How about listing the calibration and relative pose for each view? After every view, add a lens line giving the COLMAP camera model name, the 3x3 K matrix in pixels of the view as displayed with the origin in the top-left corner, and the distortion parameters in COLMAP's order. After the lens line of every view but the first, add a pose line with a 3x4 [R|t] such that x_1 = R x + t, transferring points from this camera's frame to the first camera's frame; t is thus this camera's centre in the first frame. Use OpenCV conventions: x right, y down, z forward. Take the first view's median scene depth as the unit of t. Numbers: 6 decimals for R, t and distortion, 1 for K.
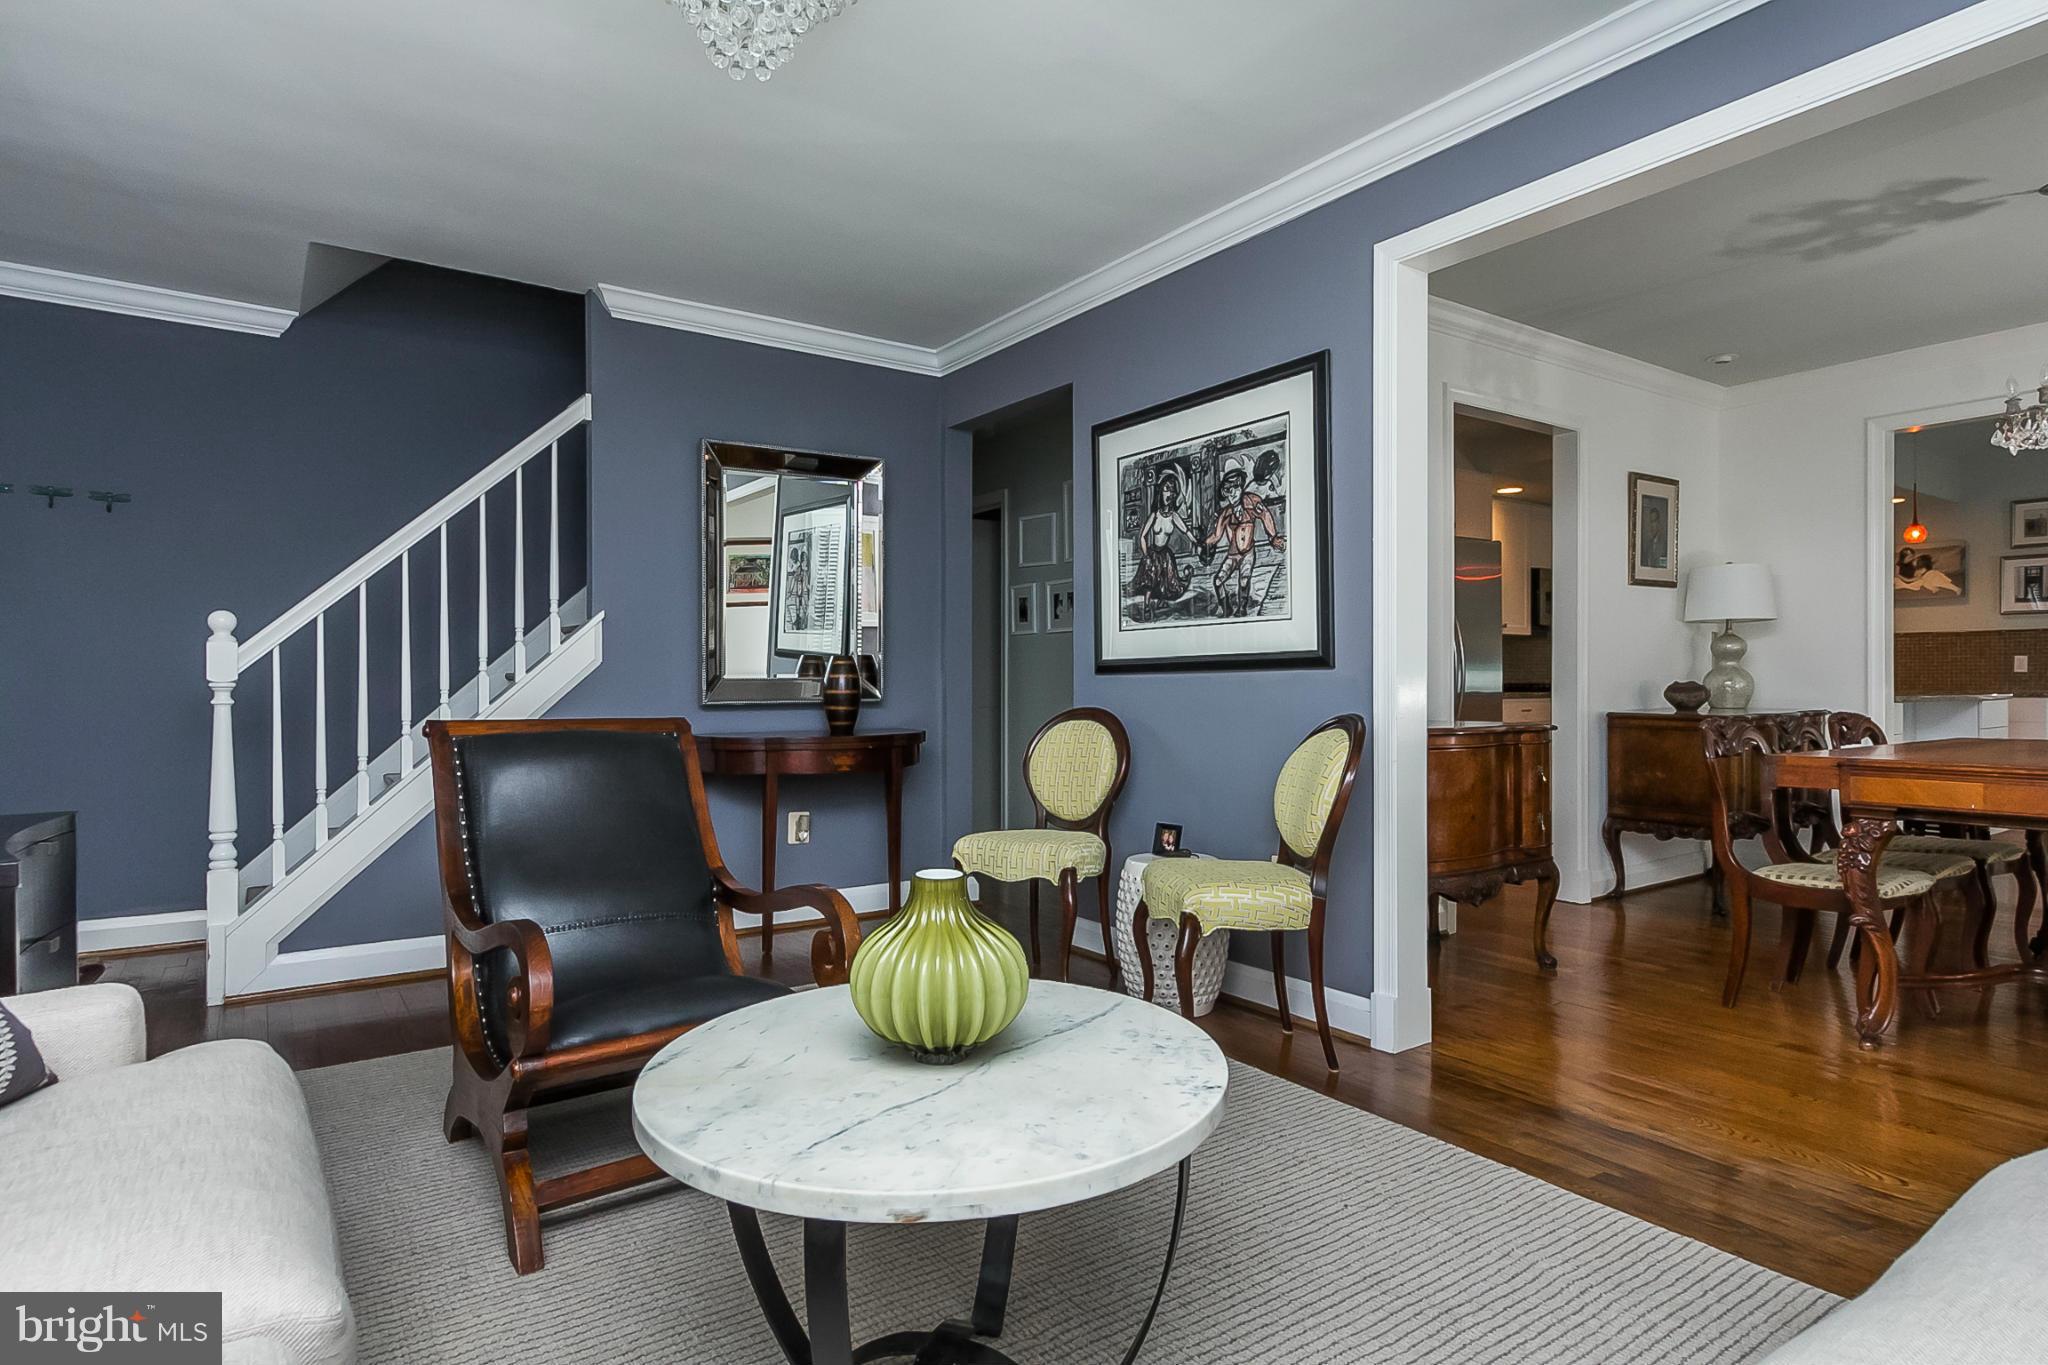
lens RADIAL K [[1104.8, 0, 1029.6], [0, 1104.8, 682.8], [0, 0, 1]] dist [0.004850, -0.000269]
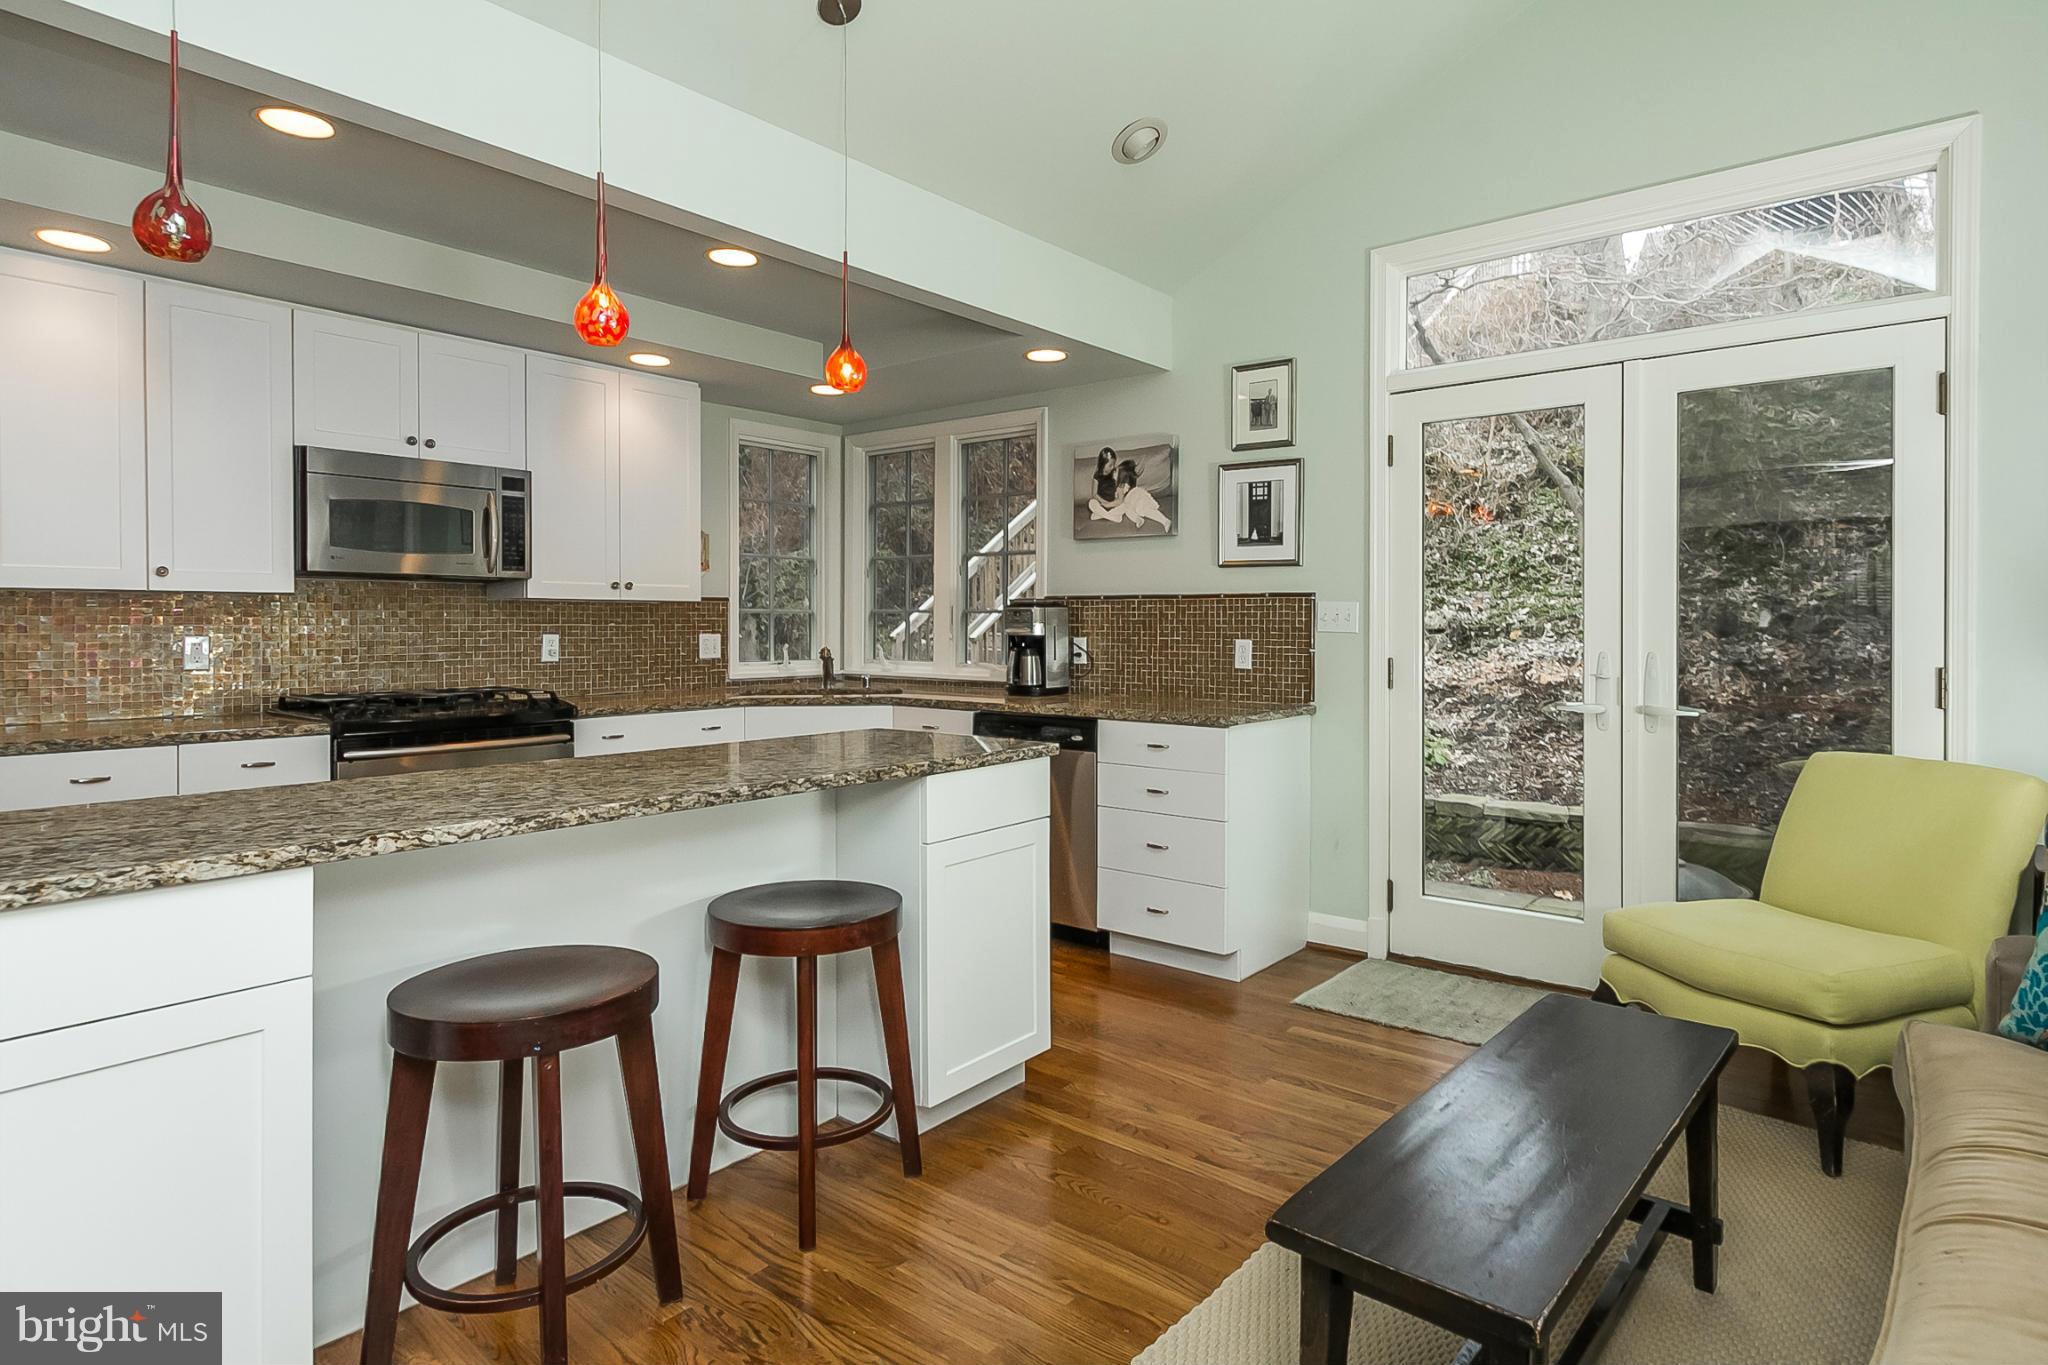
lens RADIAL K [[1104.8, 0, 1035.7], [0, 1104.8, 640.9], [0, 0, 1]] dist [0.004850, -0.000269]
pose [[0.963010, -0.000639, 0.269467, 1.394951], [-0.003267, 0.999896, 0.014047, -0.069519], [-0.269448, -0.014408, 0.962907, 1.061110]]
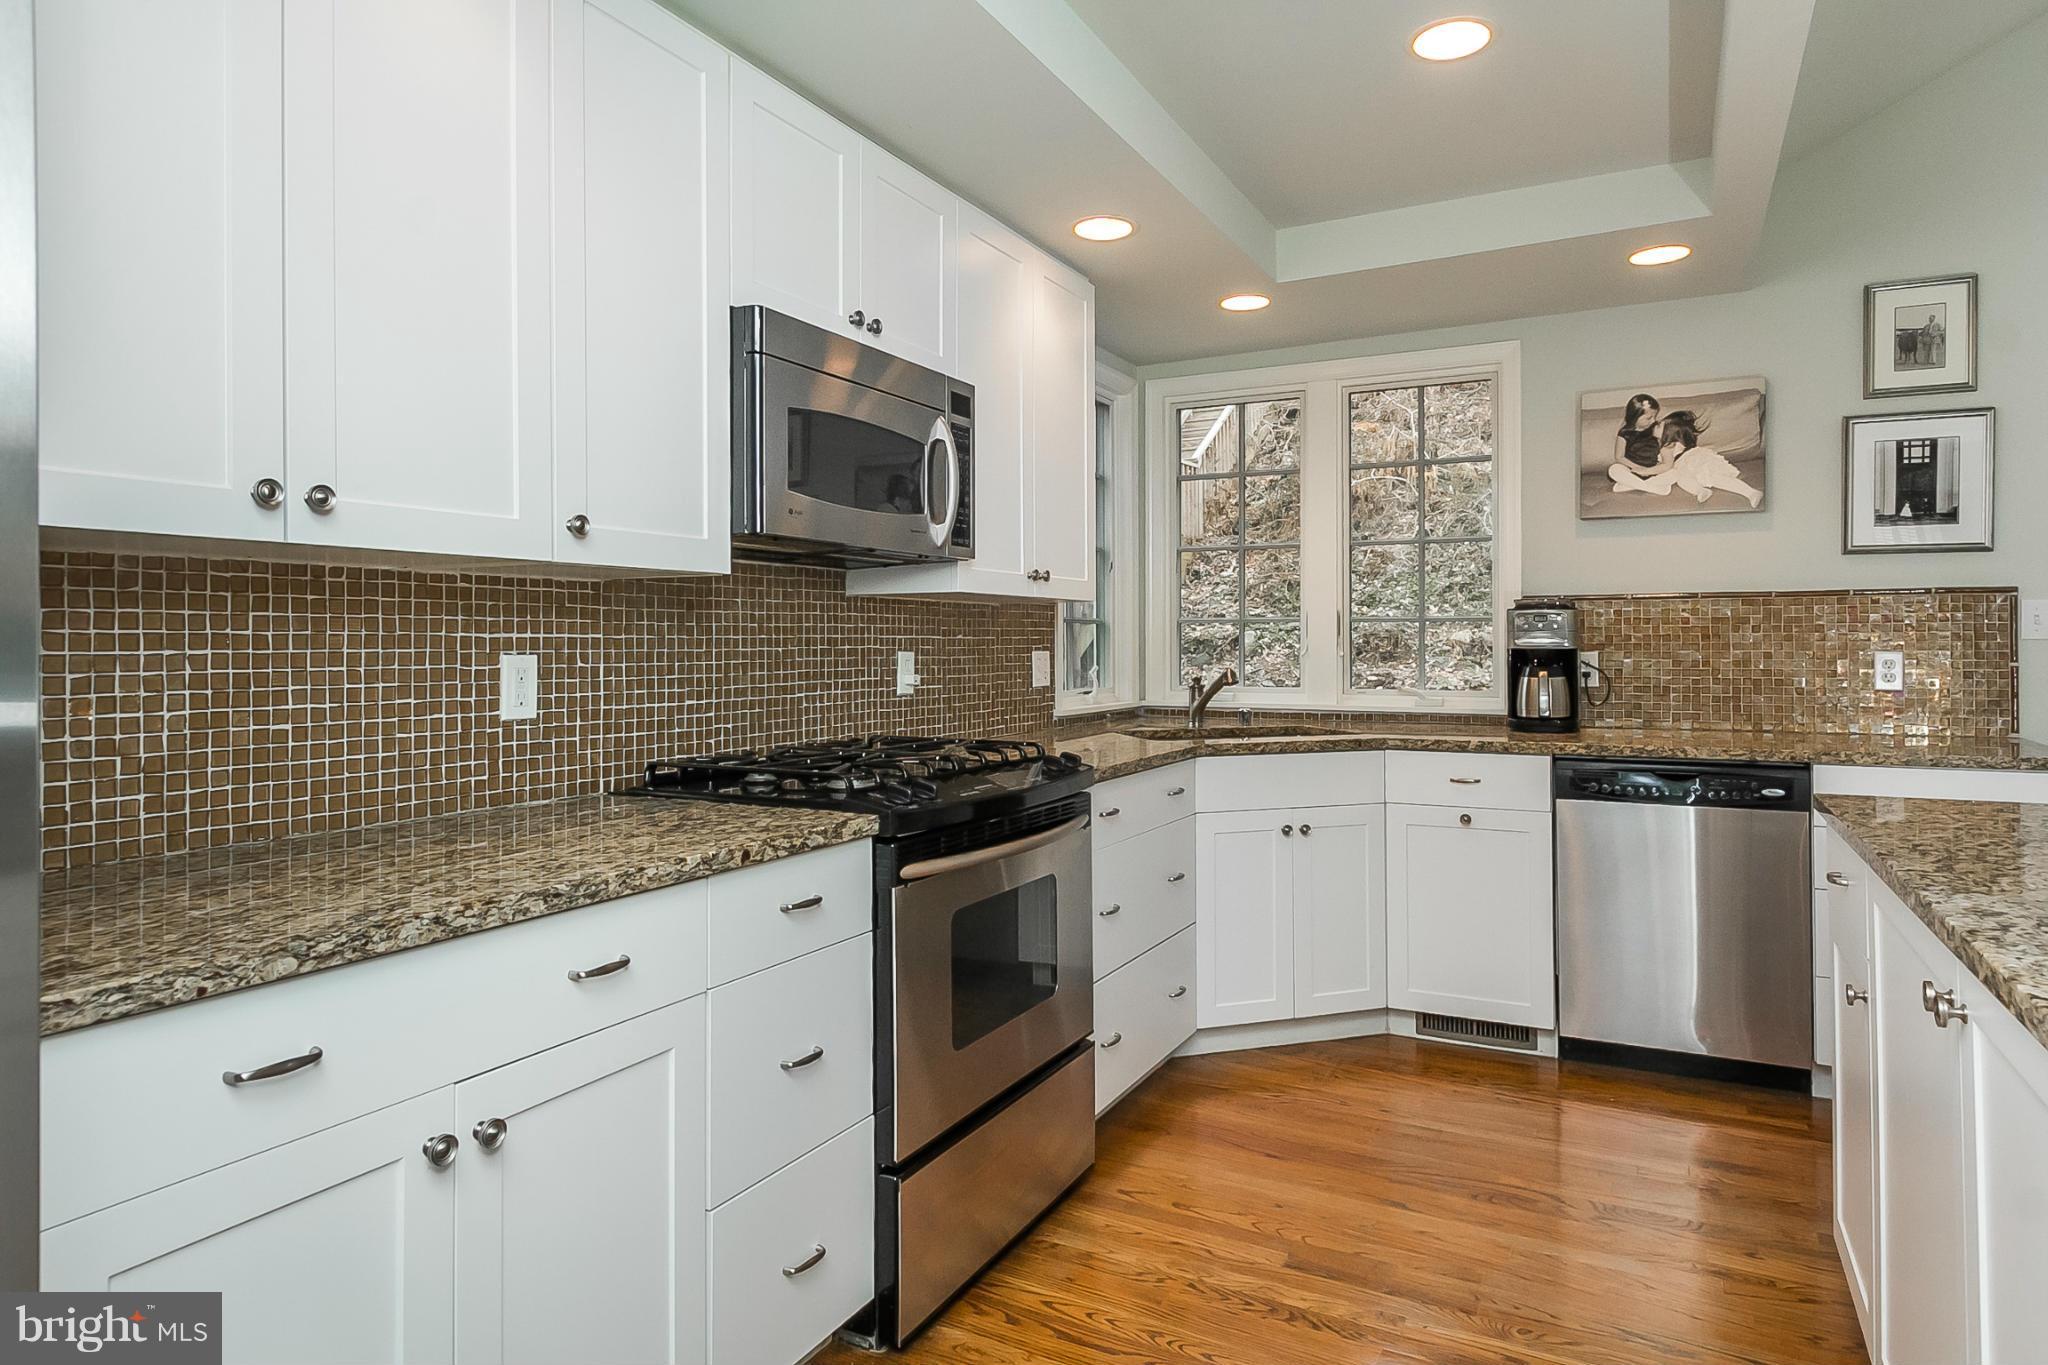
lens RADIAL K [[1174.0, 0, 1035.7], [0, 1174.0, 639.6], [0, 0, 1]] dist [0.006776, 0.000431]
pose [[0.889294, -0.000586, 0.457335, 0.876365], [0.004029, 0.999970, -0.006554, -0.060199], [-0.457318, 0.007671, 0.889270, 1.634564]]
